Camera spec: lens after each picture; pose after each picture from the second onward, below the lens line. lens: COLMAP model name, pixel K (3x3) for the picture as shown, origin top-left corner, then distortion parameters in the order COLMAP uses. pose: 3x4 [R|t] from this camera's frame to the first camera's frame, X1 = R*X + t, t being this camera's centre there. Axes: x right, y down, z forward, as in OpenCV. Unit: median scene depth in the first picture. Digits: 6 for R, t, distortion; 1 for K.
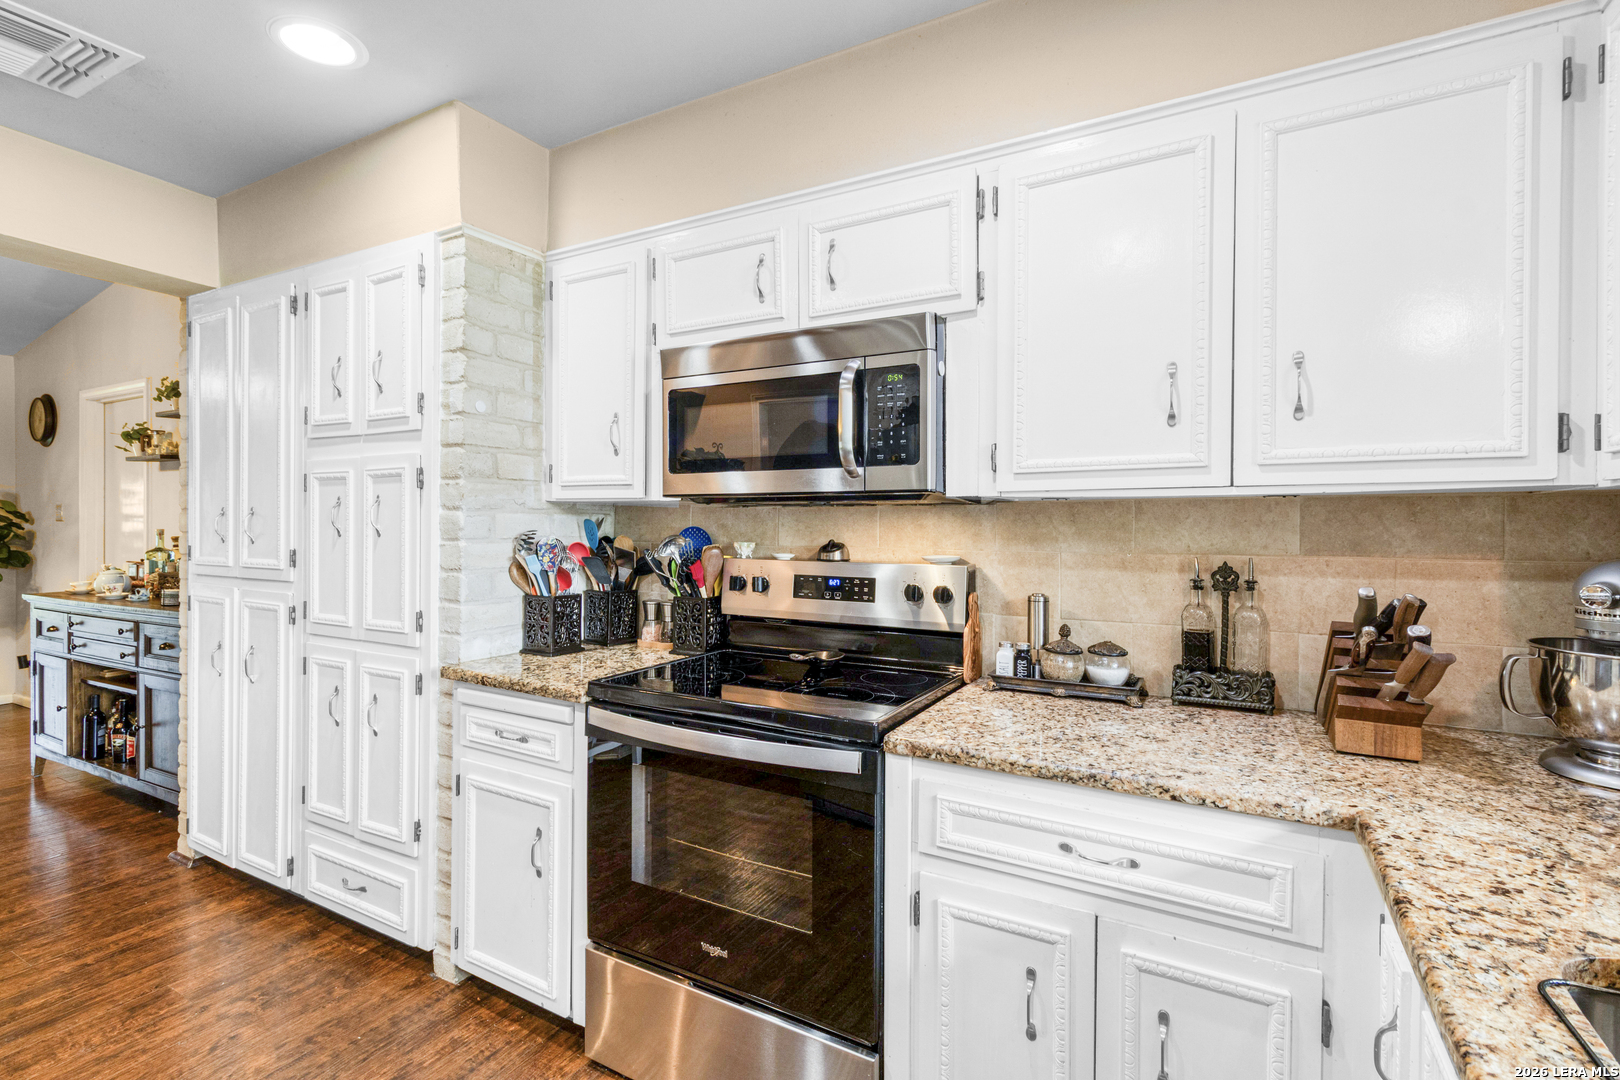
lens RADIAL K [[744.5, 0, 815.9], [0, 744.5, 532.7], [0, 0, 1]] dist [0.004529, 0.001153]
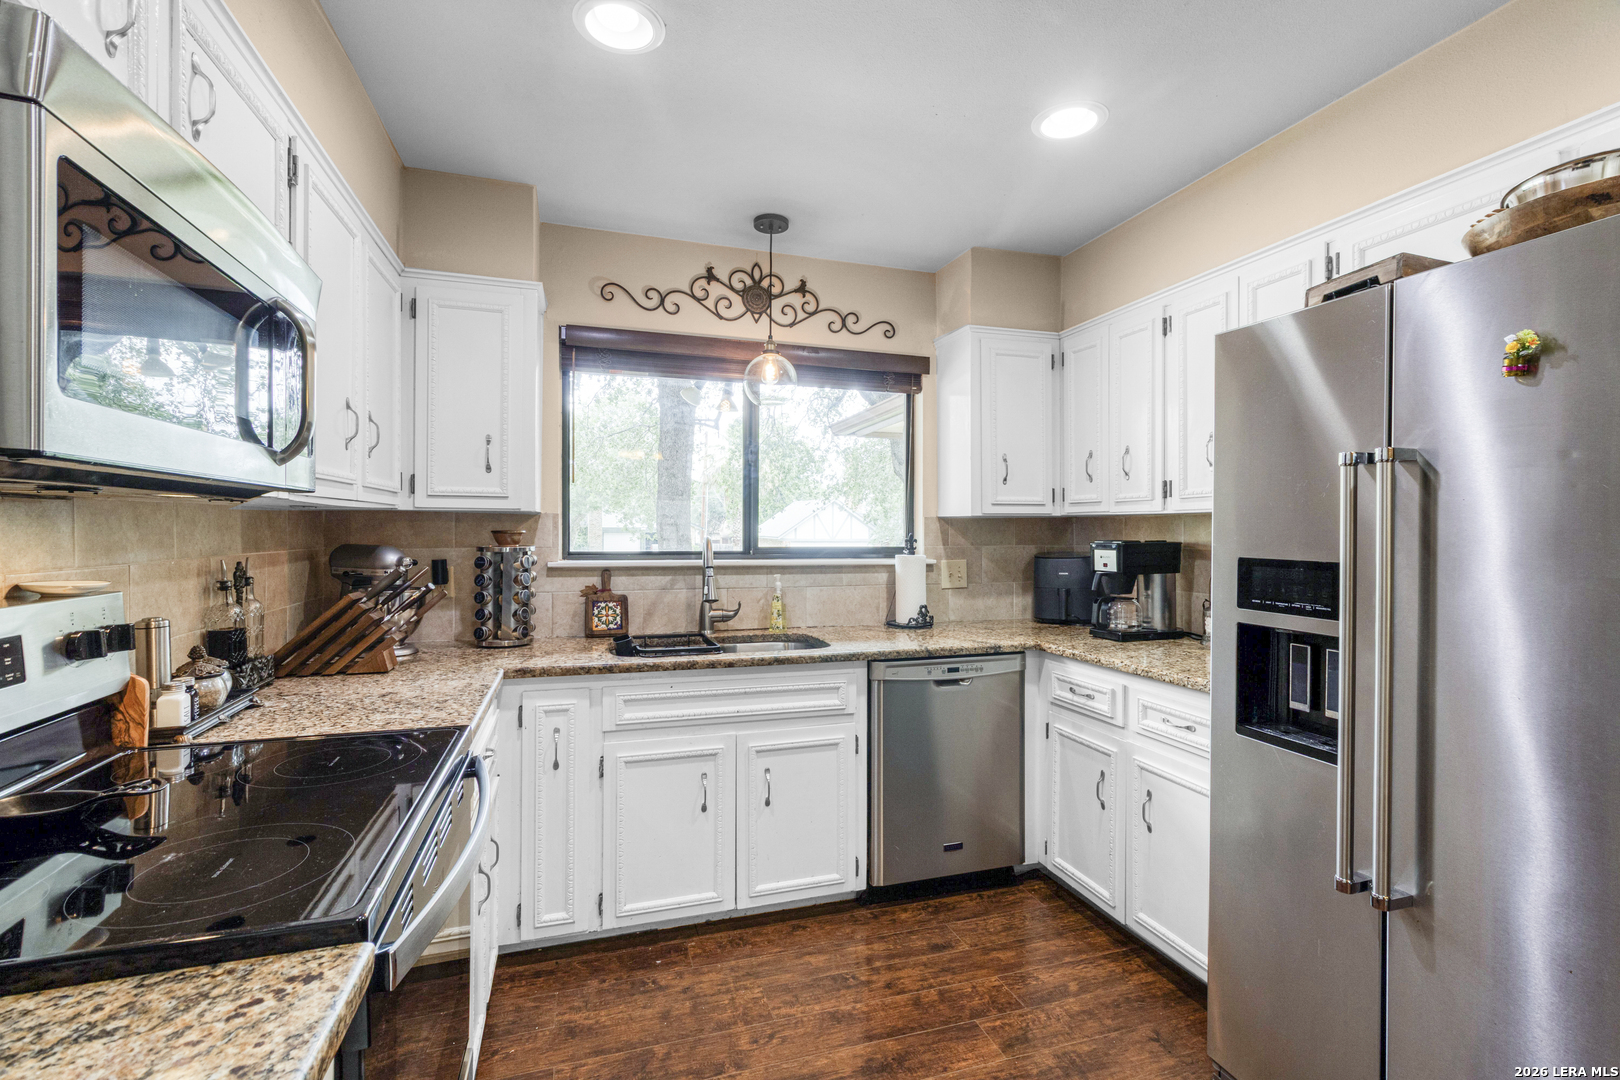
lens RADIAL K [[744.5, 0, 815.9], [0, 744.5, 532.7], [0, 0, 1]] dist [0.004529, 0.001153]
pose [[-0.728076, -0.013940, 0.685355, -0.692186], [-0.004923, 0.999874, 0.015107, -0.021491], [-0.685479, 0.007625, -0.728053, 1.007438]]
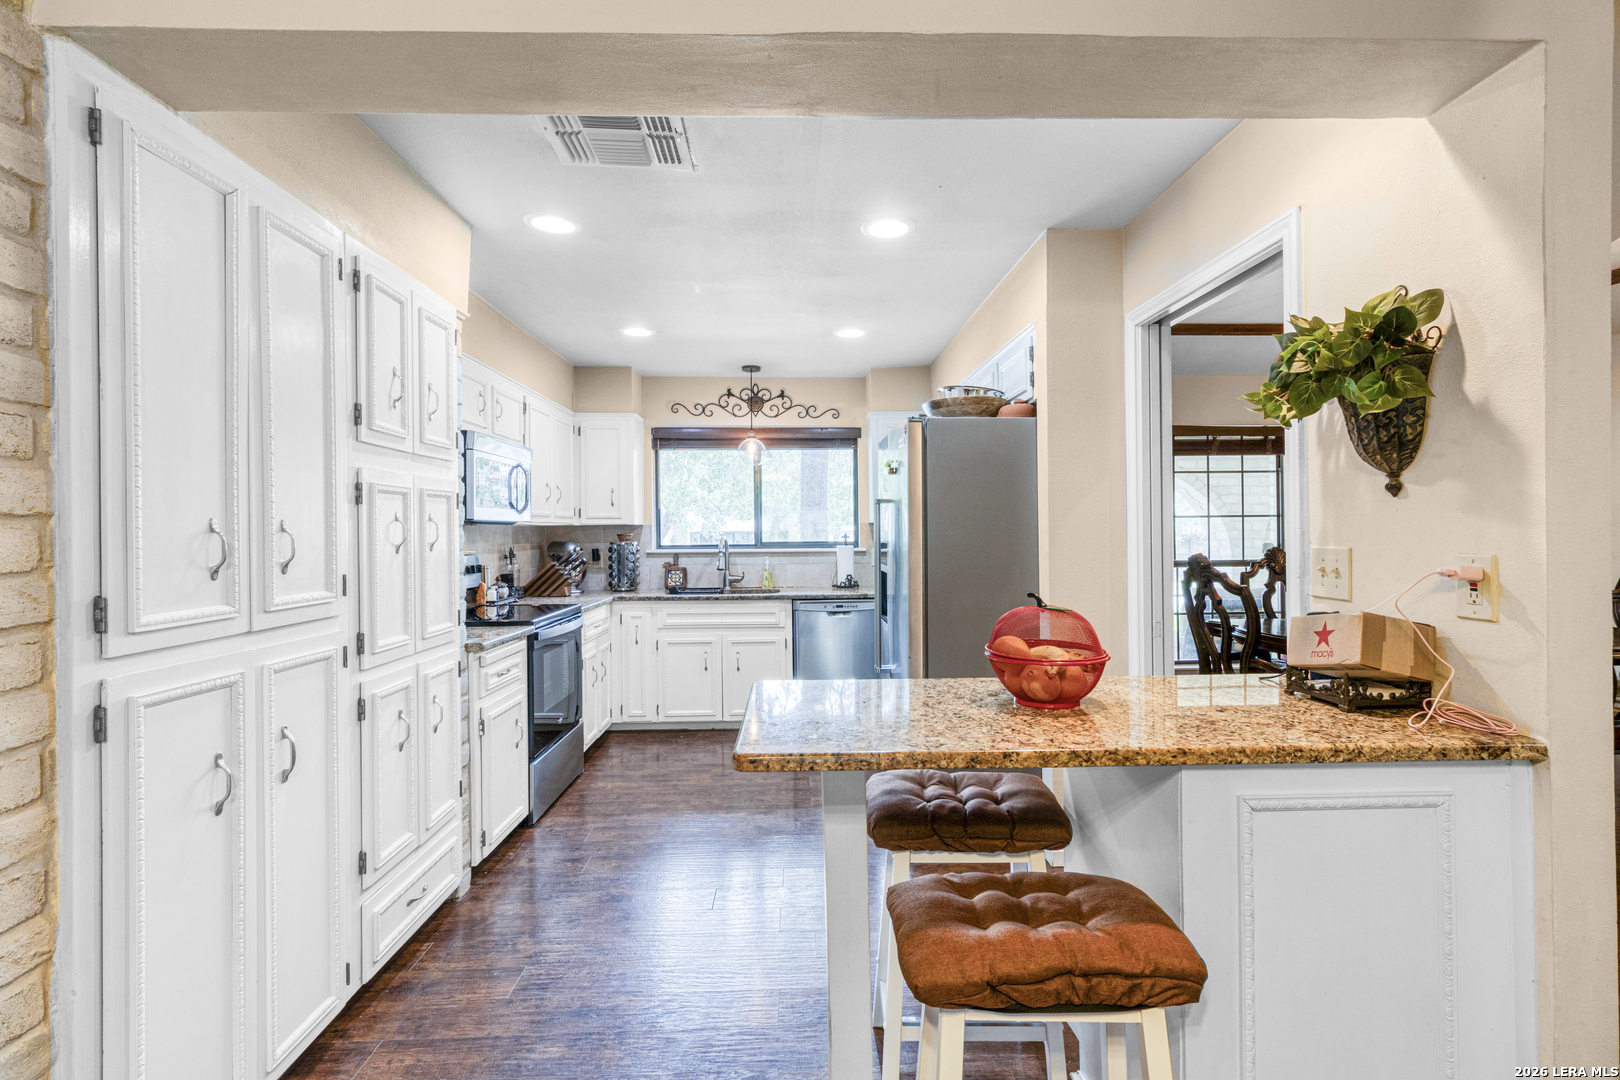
lens RADIAL K [[744.5, 0, 815.9], [0, 744.5, 532.7], [0, 0, 1]] dist [0.004529, 0.001153]
pose [[-0.512694, -0.003849, 0.858563, -2.023111], [0.011949, 0.999861, 0.011618, -0.030797], [-0.858488, 0.016215, -0.512577, 1.198182]]
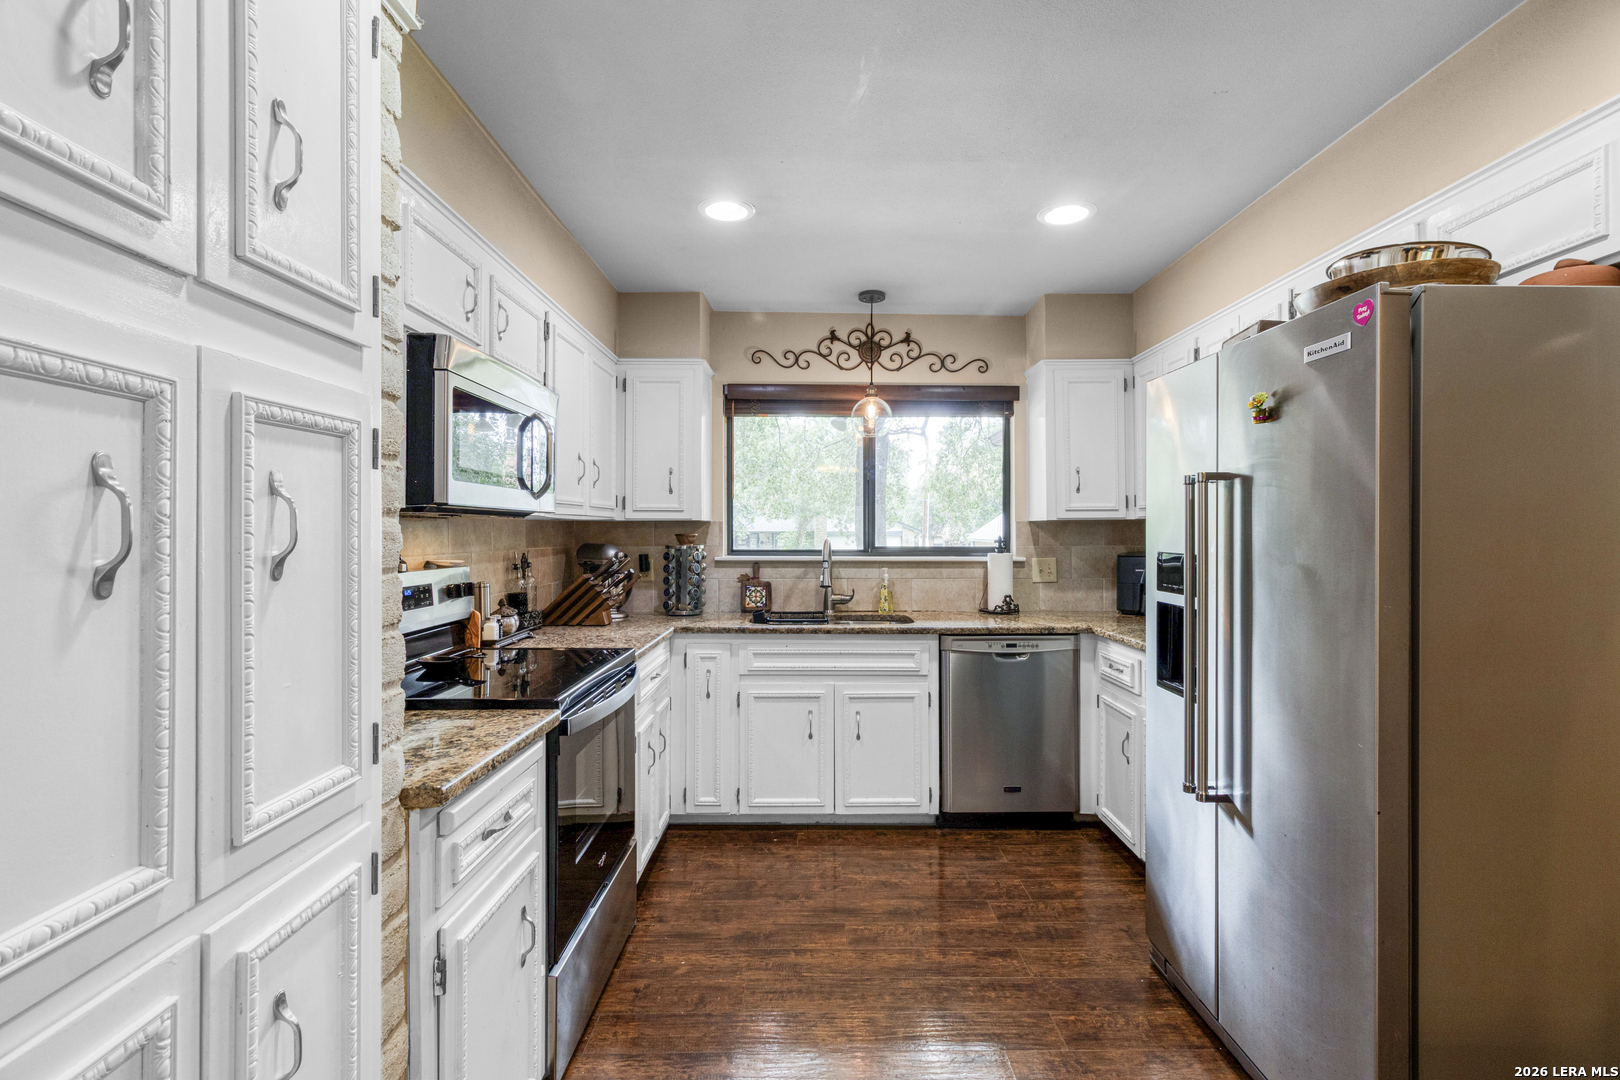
lens RADIAL K [[744.5, 0, 815.9], [0, 744.5, 532.7], [0, 0, 1]] dist [0.004529, 0.001153]
pose [[-0.490906, -0.008136, 0.871175, -1.176233], [0.002401, 0.999940, 0.010692, -0.025215], [-0.871209, 0.007340, -0.490857, 1.053677]]
